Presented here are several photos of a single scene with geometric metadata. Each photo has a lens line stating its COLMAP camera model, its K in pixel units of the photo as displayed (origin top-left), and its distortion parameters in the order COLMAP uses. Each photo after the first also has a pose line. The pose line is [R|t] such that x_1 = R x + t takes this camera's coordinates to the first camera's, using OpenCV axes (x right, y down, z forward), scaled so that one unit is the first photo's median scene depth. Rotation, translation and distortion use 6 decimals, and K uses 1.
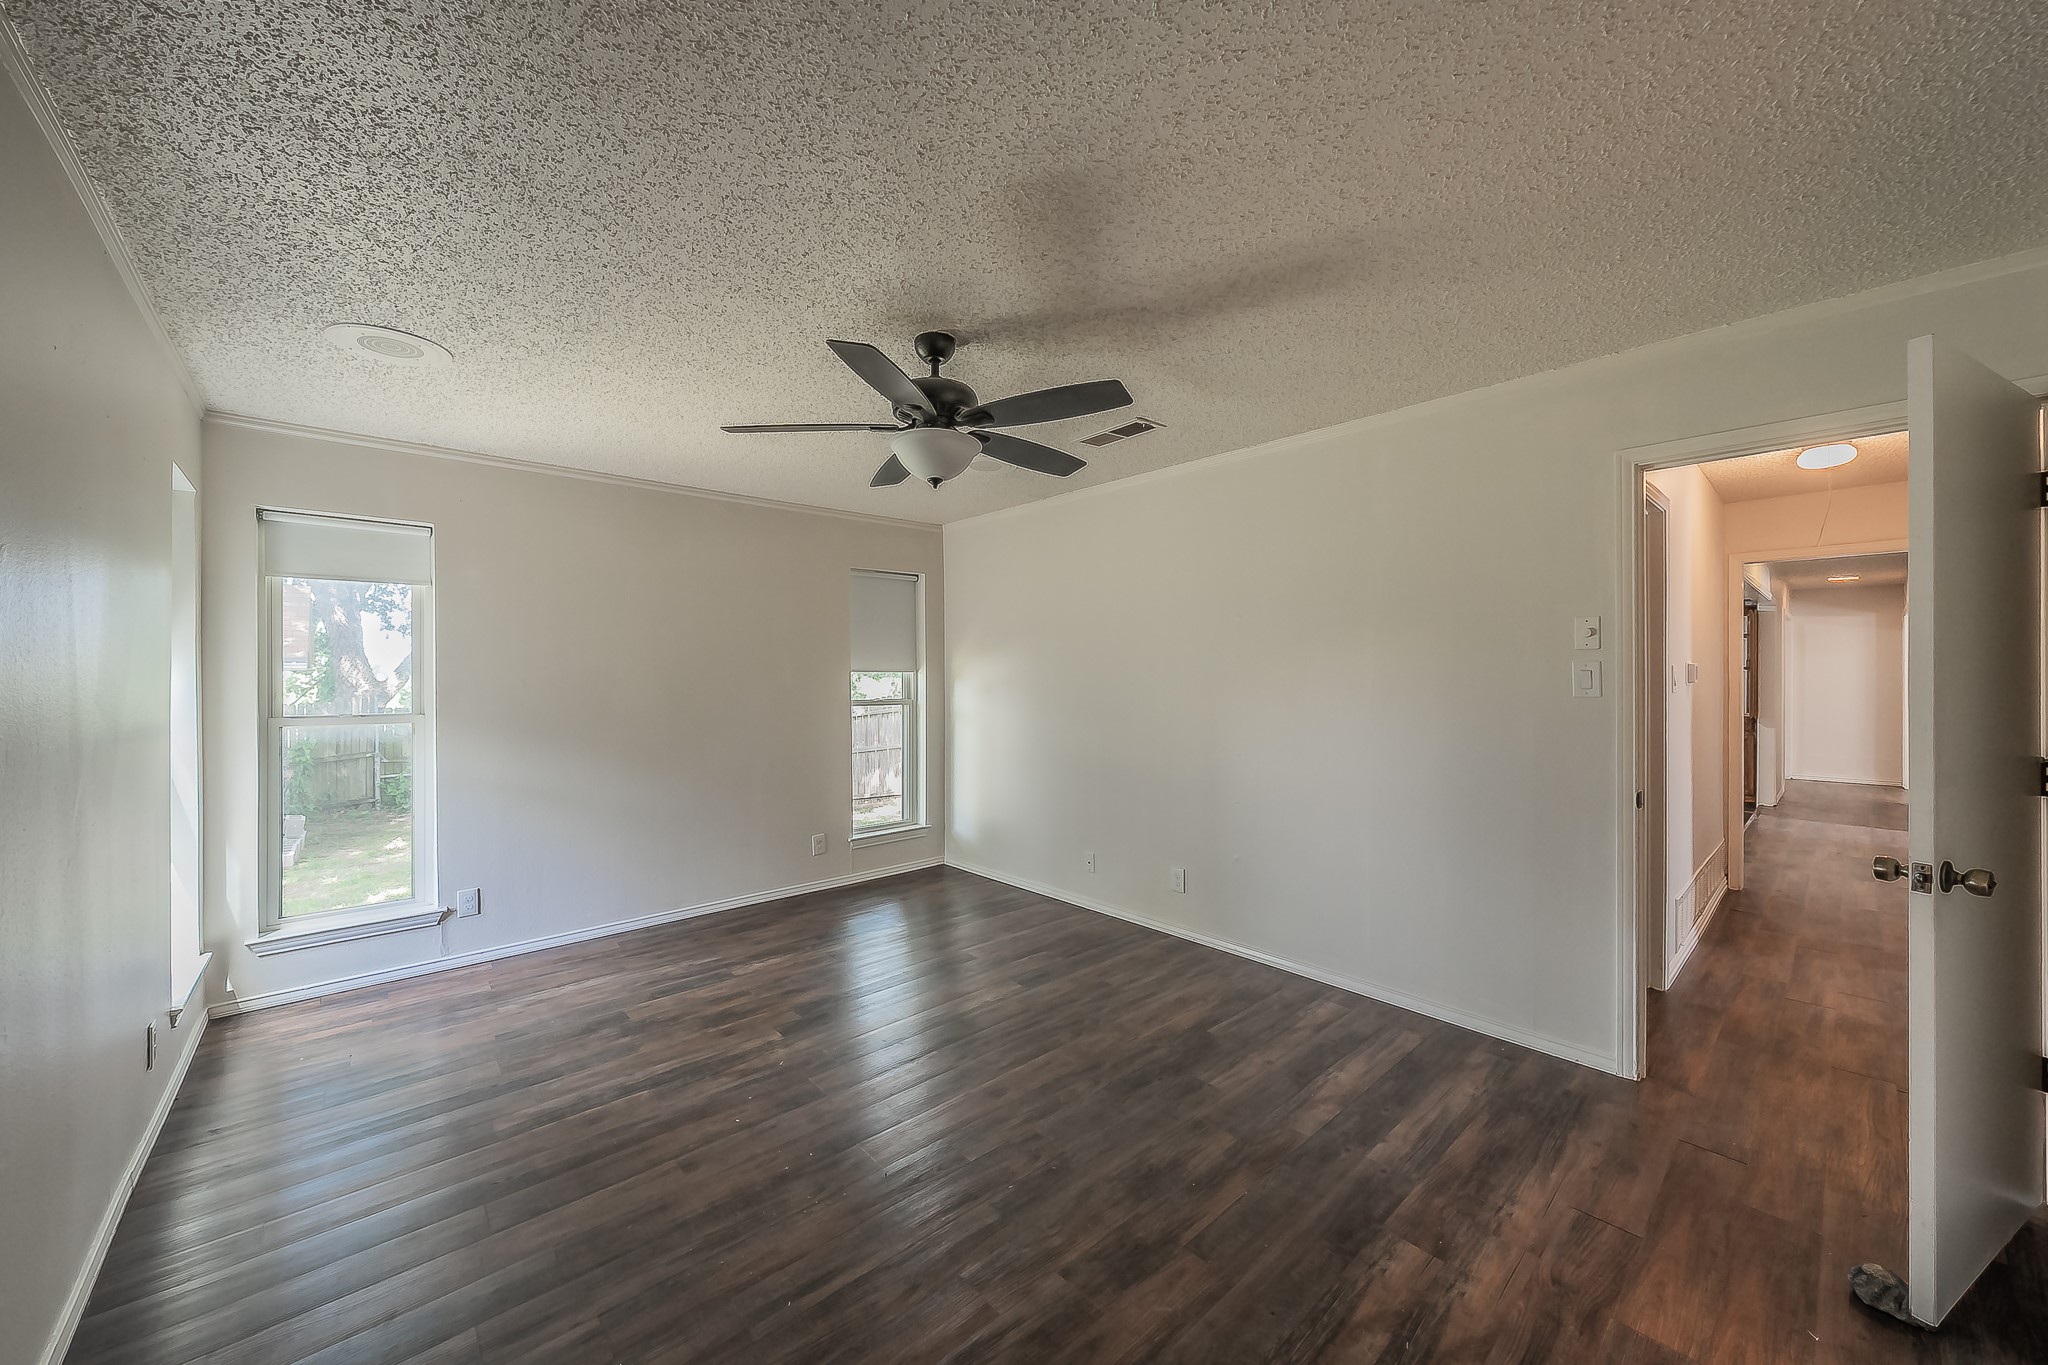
lens RADIAL K [[764.1, 0, 1019.2], [0, 764.1, 677.1], [0, 0, 1]] dist [-0.001330, -0.000066]
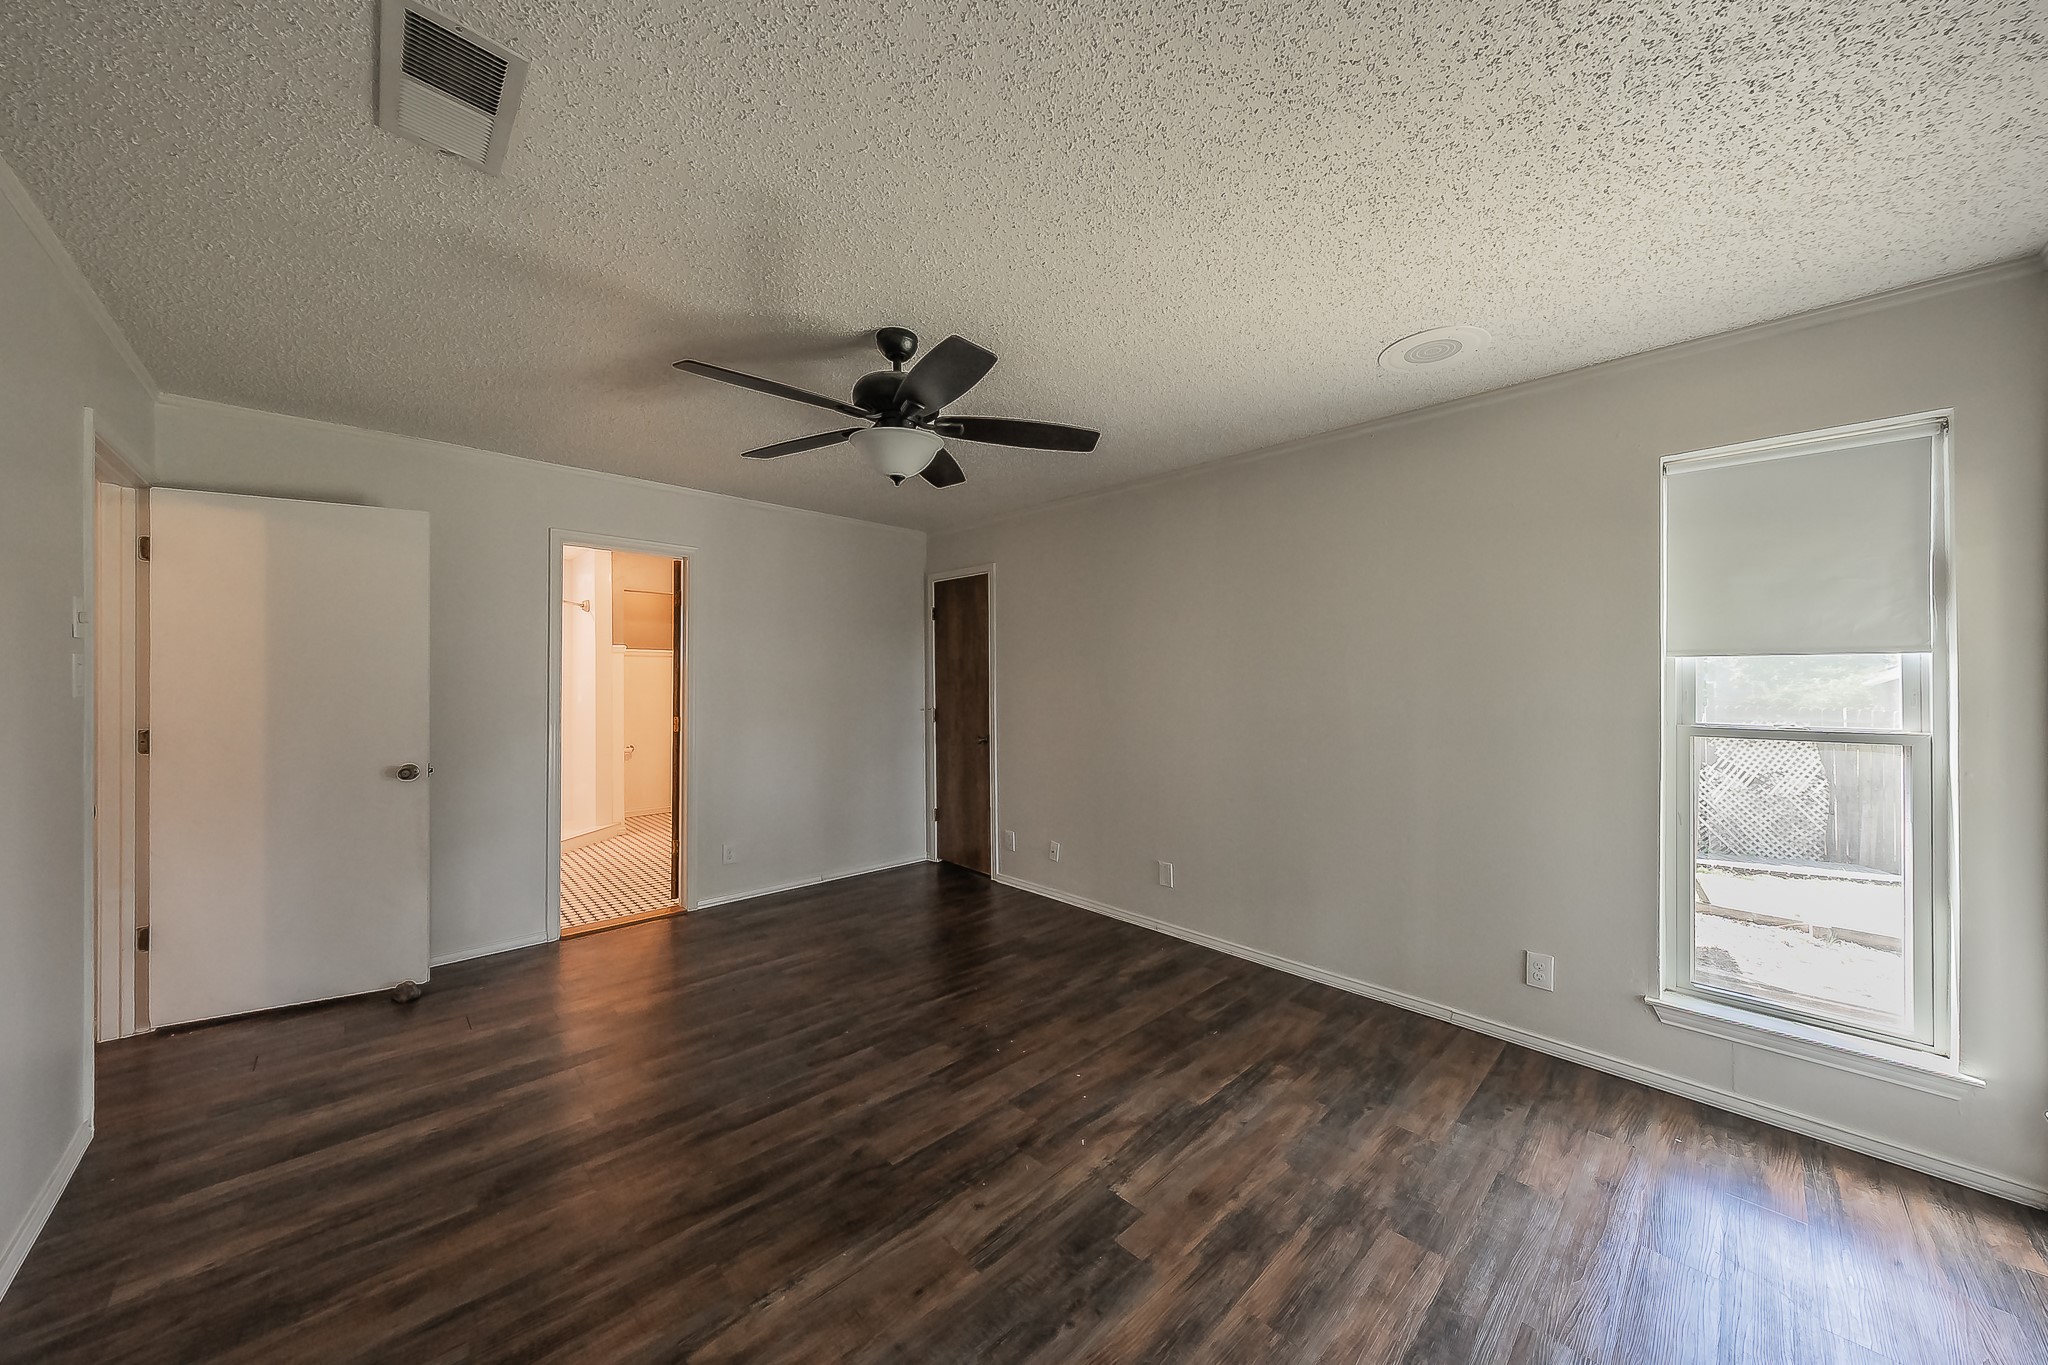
lens RADIAL K [[690.3, 0, 1018.3], [0, 690.3, 679.5], [0, 0, 1]] dist [-0.000554, -0.000076]
pose [[-0.999365, -0.001774, -0.035595, -0.186923], [-0.001782, 0.999998, 0.000183, 0.008673], [0.035595, 0.000246, -0.999366, 1.509846]]
